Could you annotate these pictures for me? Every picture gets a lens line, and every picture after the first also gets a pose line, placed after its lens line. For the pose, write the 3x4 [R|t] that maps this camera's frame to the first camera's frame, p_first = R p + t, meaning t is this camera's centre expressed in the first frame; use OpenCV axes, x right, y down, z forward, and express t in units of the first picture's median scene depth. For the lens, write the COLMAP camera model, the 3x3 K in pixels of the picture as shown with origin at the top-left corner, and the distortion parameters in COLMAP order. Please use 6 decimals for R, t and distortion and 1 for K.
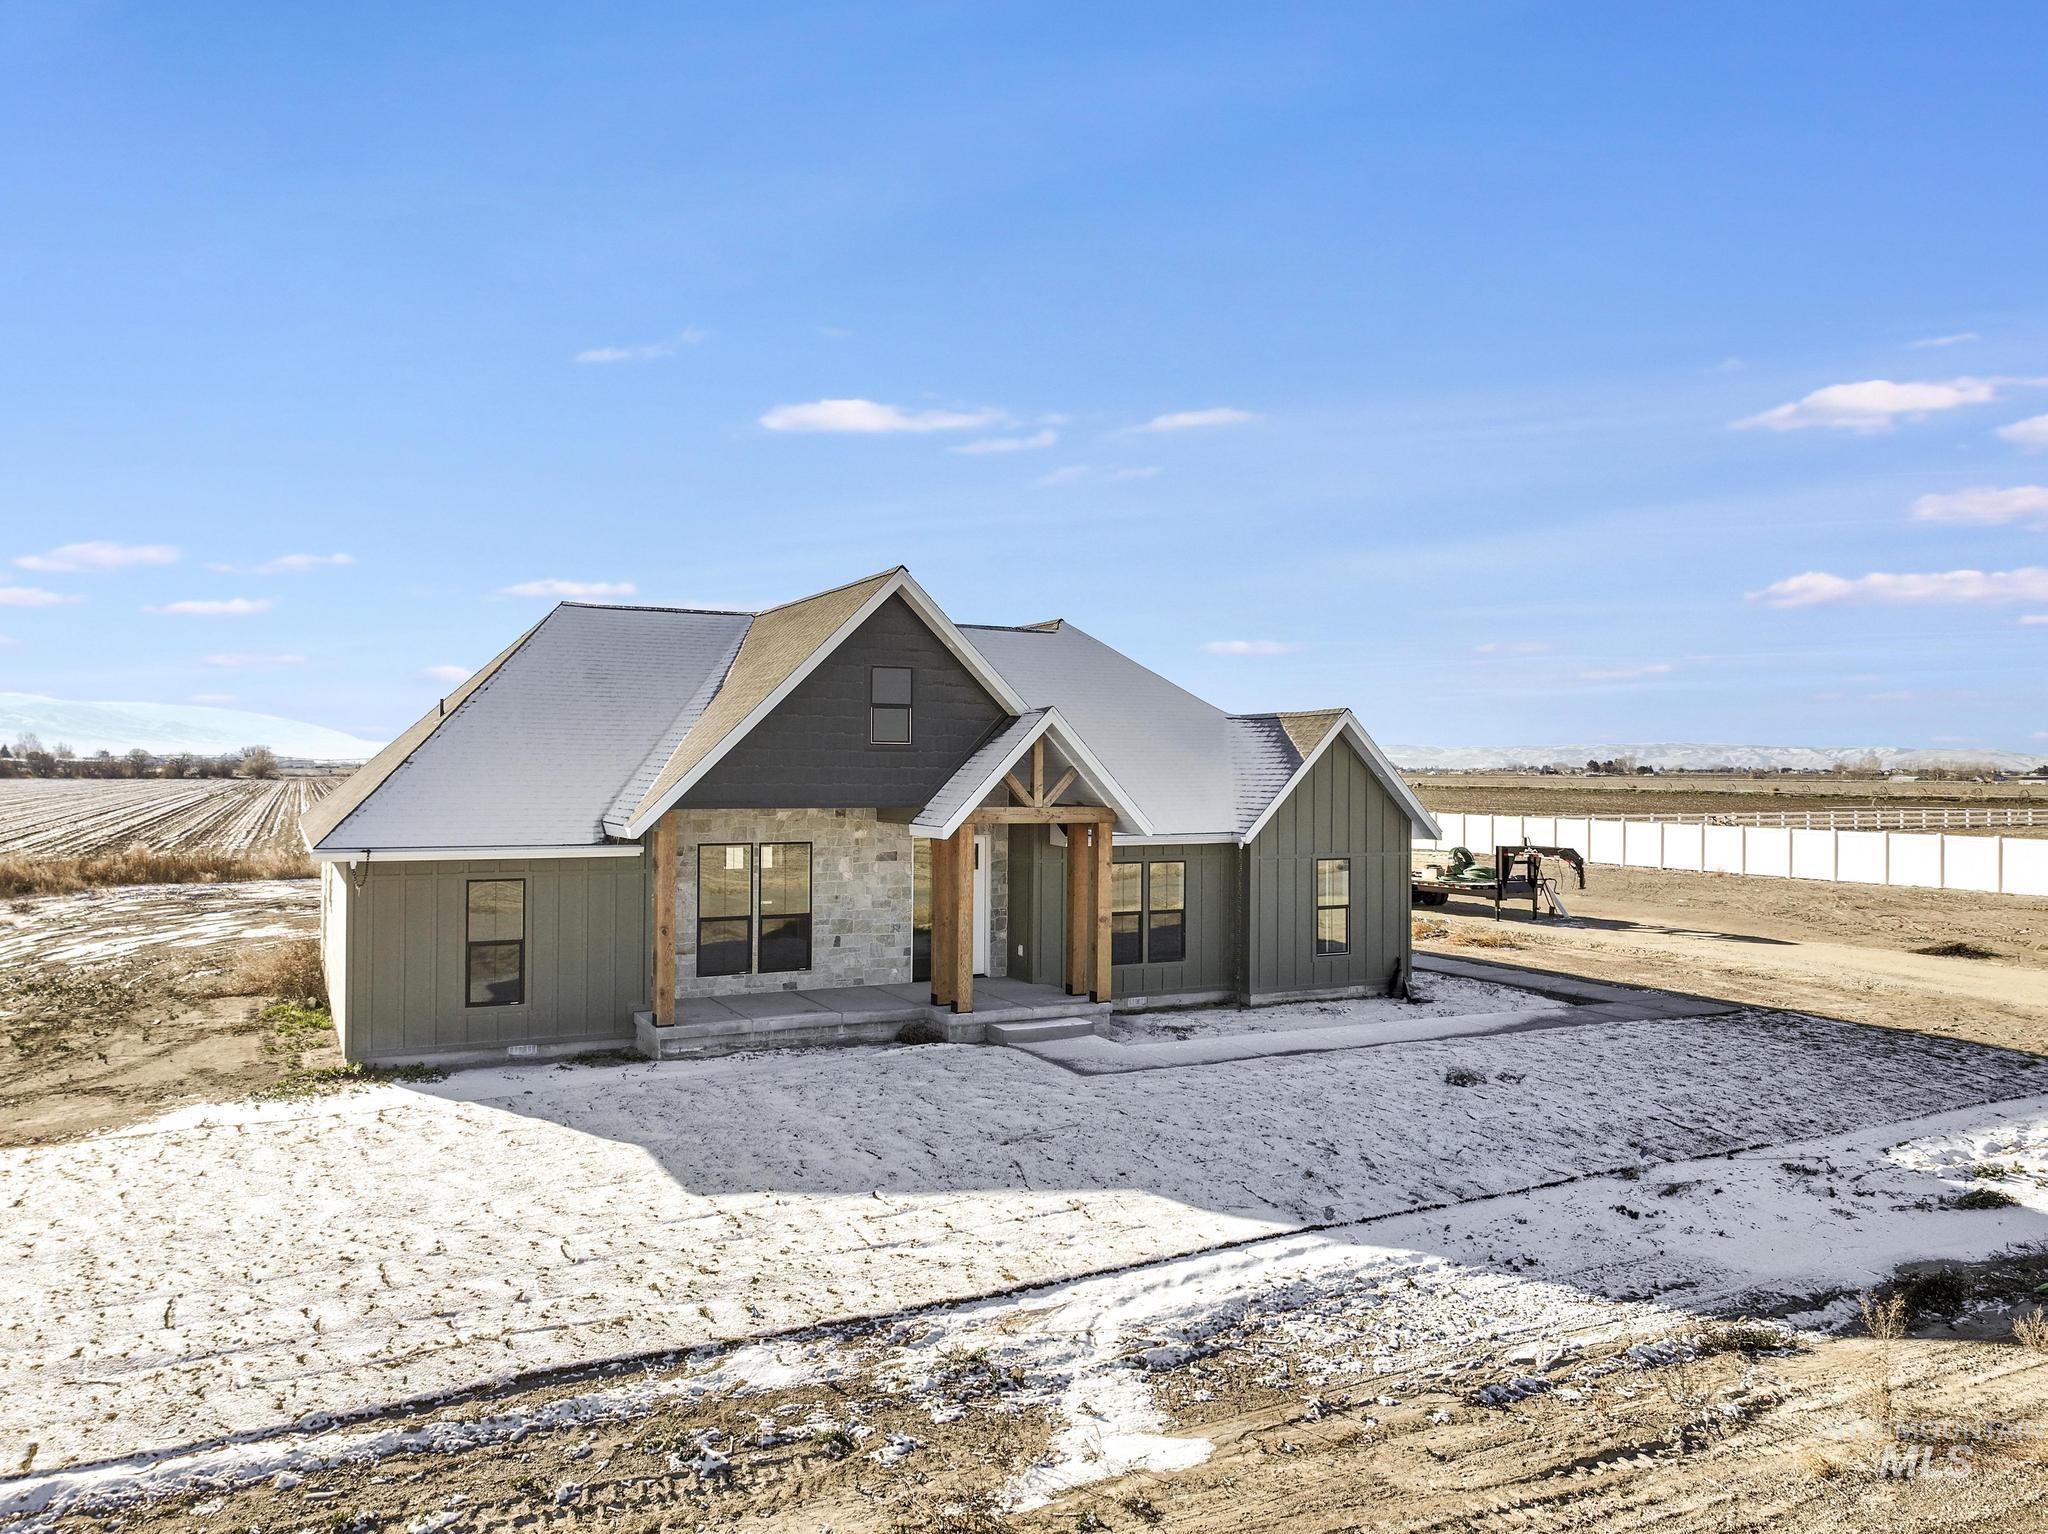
lens RADIAL K [[1444.6, 0, 1029.3], [0, 1444.6, 766.8], [0, 0, 1]] dist [-0.011276, 0.028186]
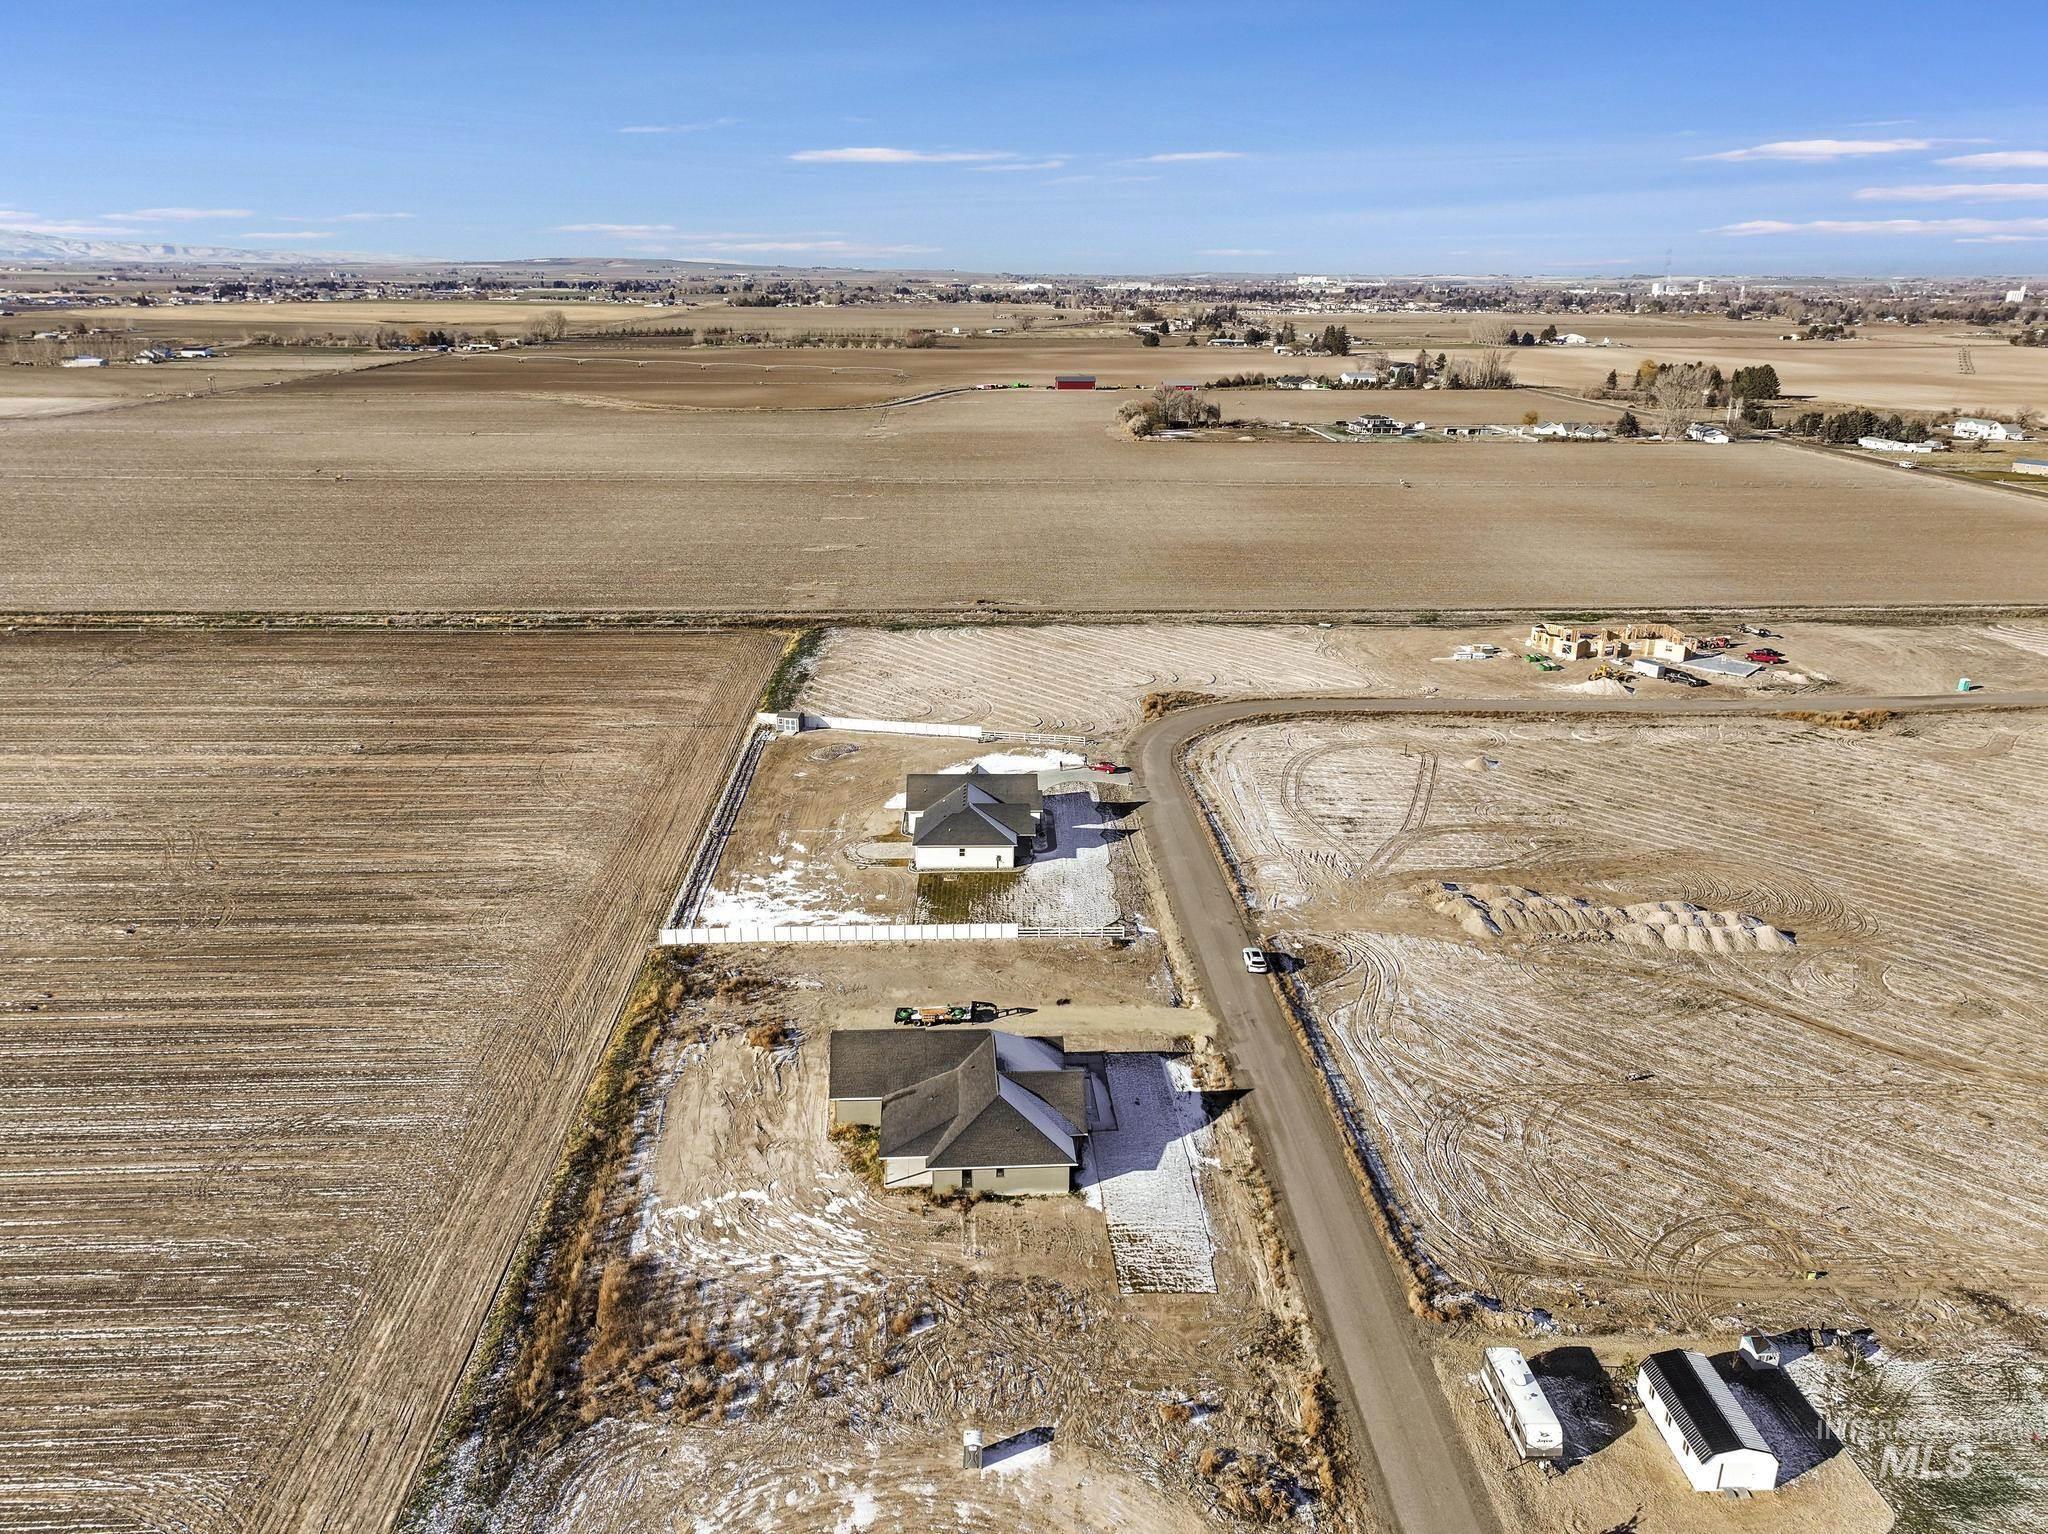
lens RADIAL K [[1444.6, 0, 1029.3], [0, 1444.6, 766.8], [0, 0, 1]] dist [-0.011276, 0.028186]
pose [[0.398291, -0.299020, 0.867151, -5.015600], [-0.010241, 0.943863, 0.330177, -3.313327], [-0.917202, -0.140387, 0.372870, -0.812640]]
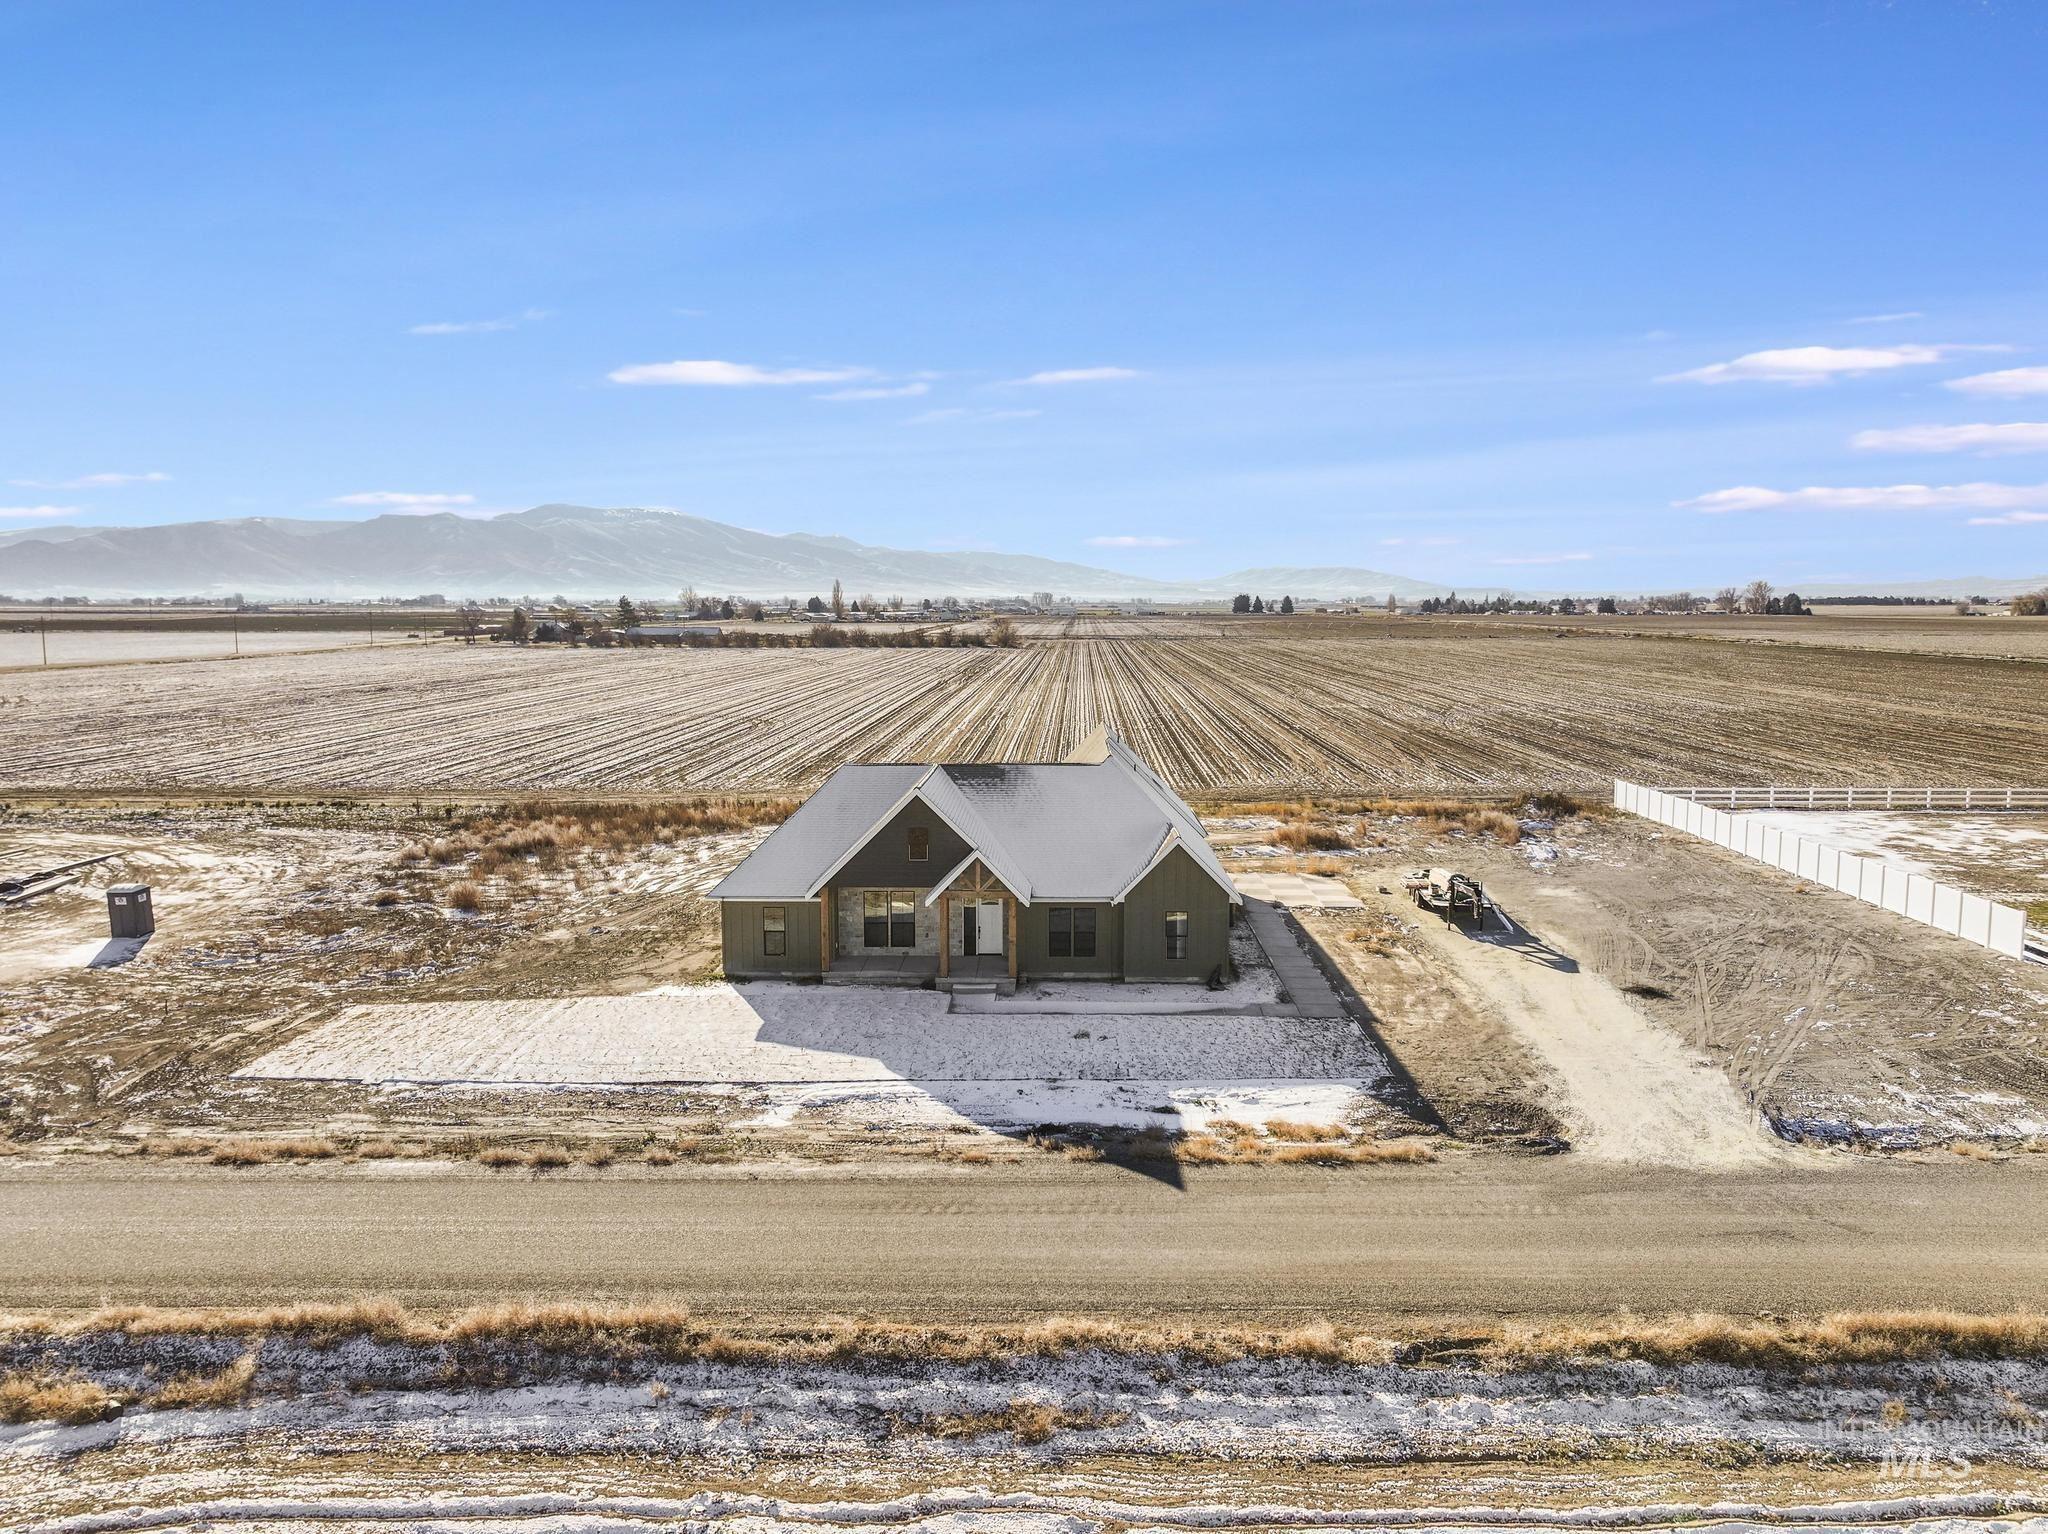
lens RADIAL K [[1439.1, 0, 1032.7], [0, 1439.1, 766.4], [0, 0, 1]] dist [0.009526, 0.005678]
pose [[0.879783, 0.046514, -0.473095, 1.222019], [0.008132, 0.993583, 0.112810, -0.450680], [0.475306, -0.103095, 0.873759, -0.972184]]
